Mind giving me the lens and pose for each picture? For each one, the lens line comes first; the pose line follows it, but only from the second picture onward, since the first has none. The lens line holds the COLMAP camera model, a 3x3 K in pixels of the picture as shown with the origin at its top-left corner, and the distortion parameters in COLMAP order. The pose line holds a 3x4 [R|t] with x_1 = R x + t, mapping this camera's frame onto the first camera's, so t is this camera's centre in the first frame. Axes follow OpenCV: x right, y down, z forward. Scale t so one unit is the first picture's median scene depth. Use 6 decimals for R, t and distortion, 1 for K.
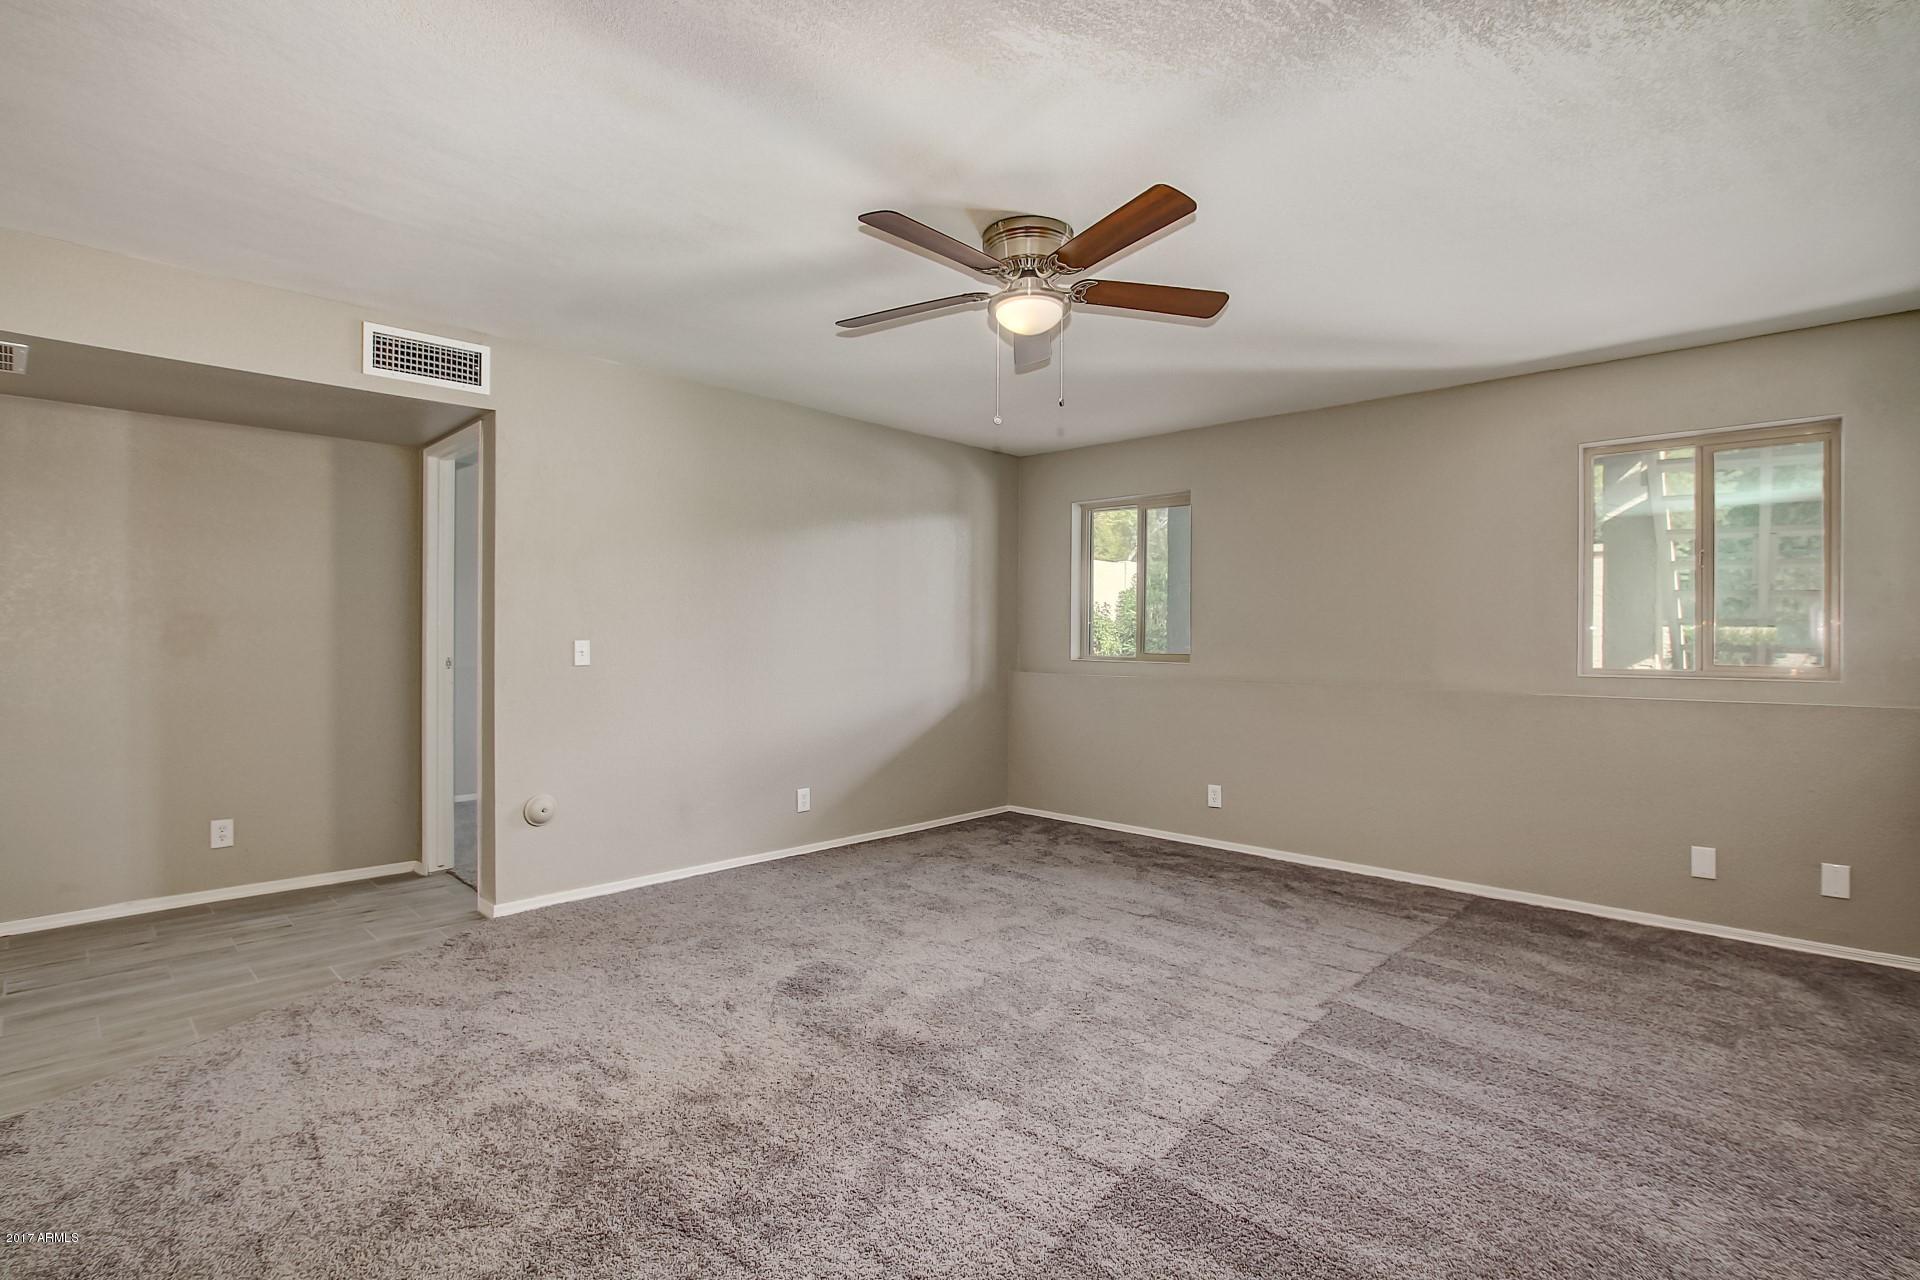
lens RADIAL K [[901.9, 0, 968.5], [0, 901.9, 638.9], [0, 0, 1]] dist [-0.030431, 0.000090]
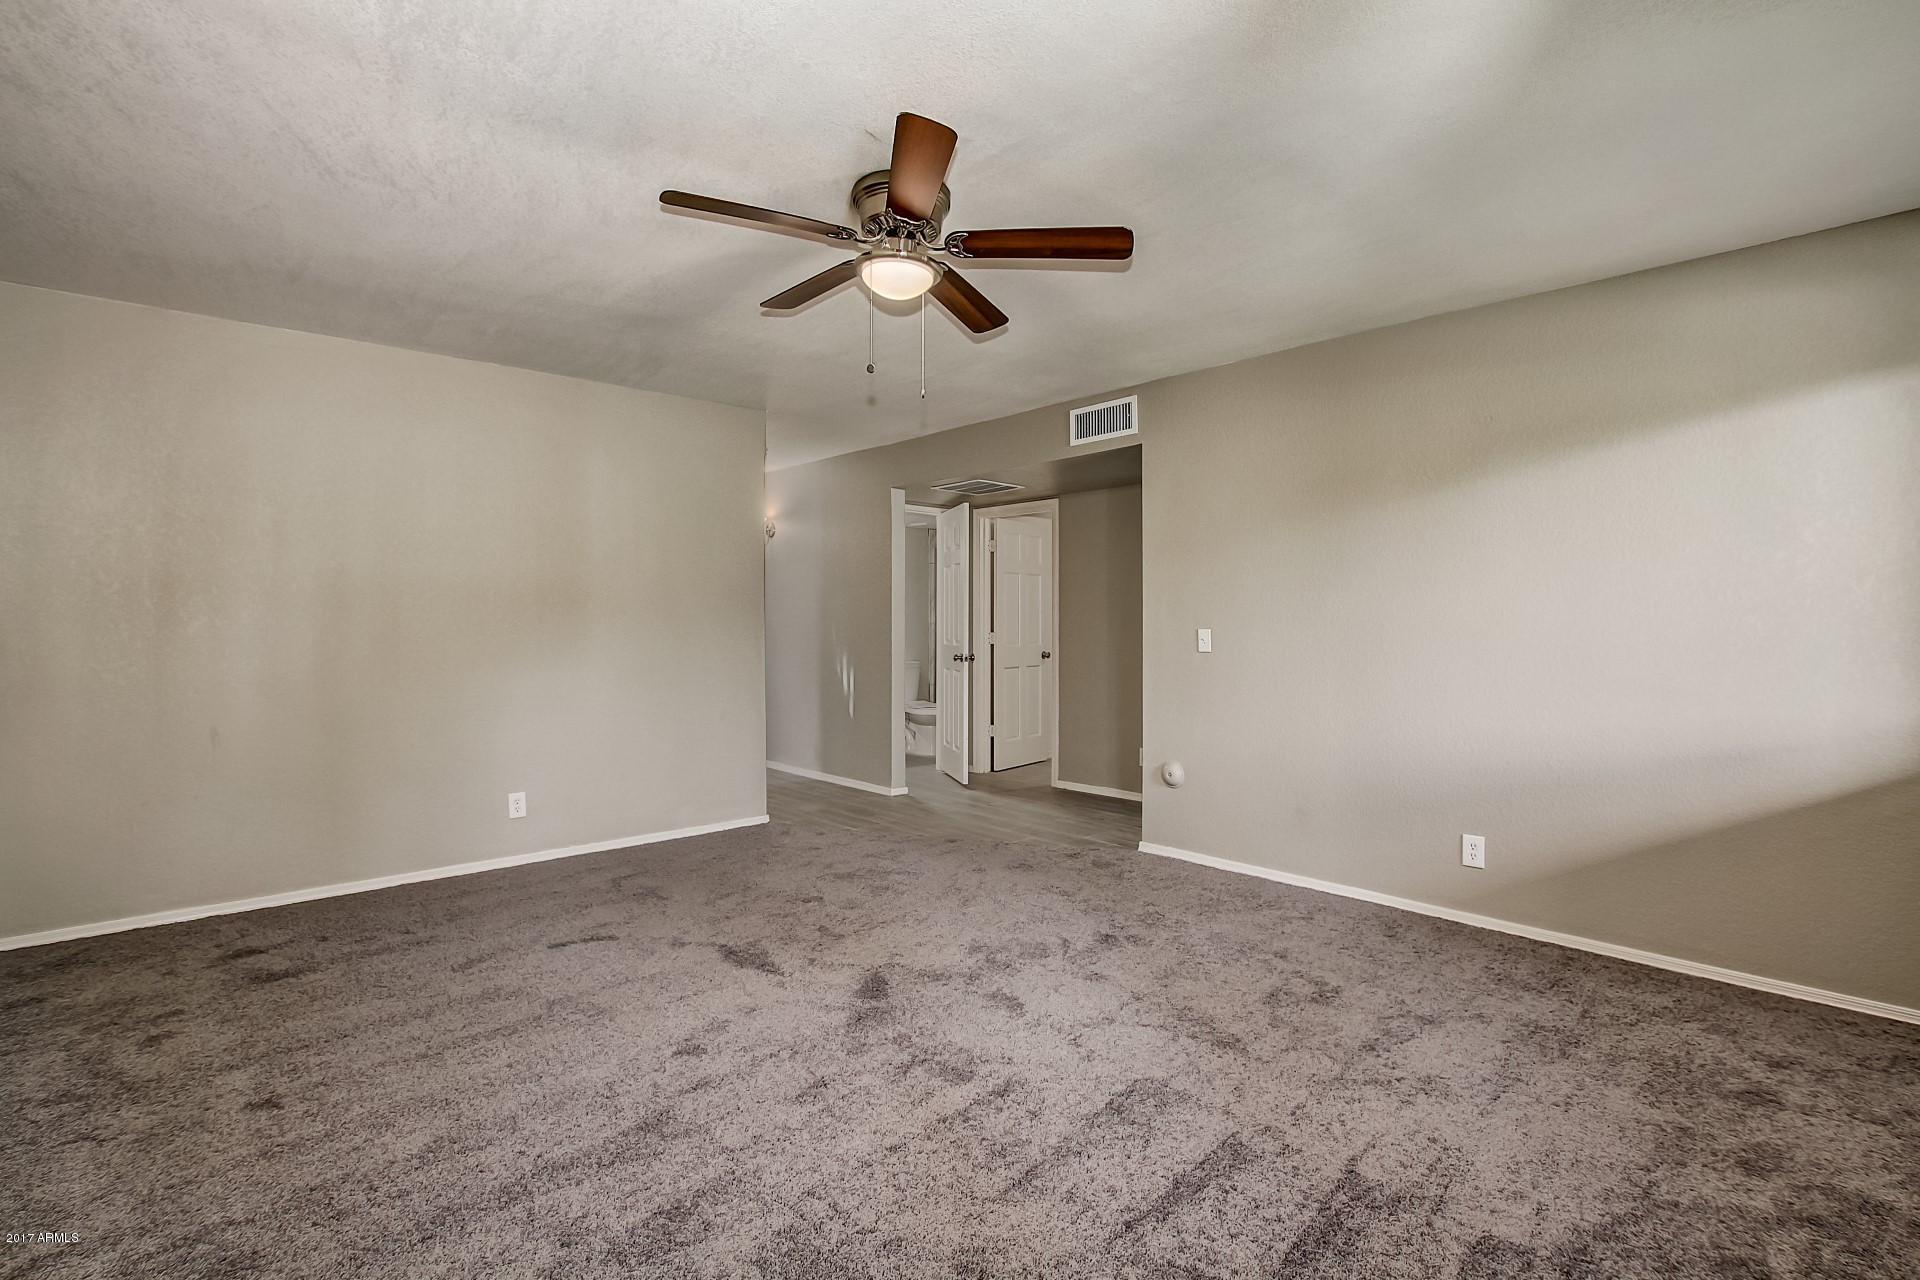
lens RADIAL K [[901.9, 0, 968.5], [0, 901.9, 638.9], [0, 0, 1]] dist [-0.030431, 0.000090]
pose [[-0.078835, 0.007679, -0.996858, 0.687990], [-0.006028, 0.999948, 0.008180, 0.006370], [0.996869, 0.006654, -0.078785, 0.798562]]
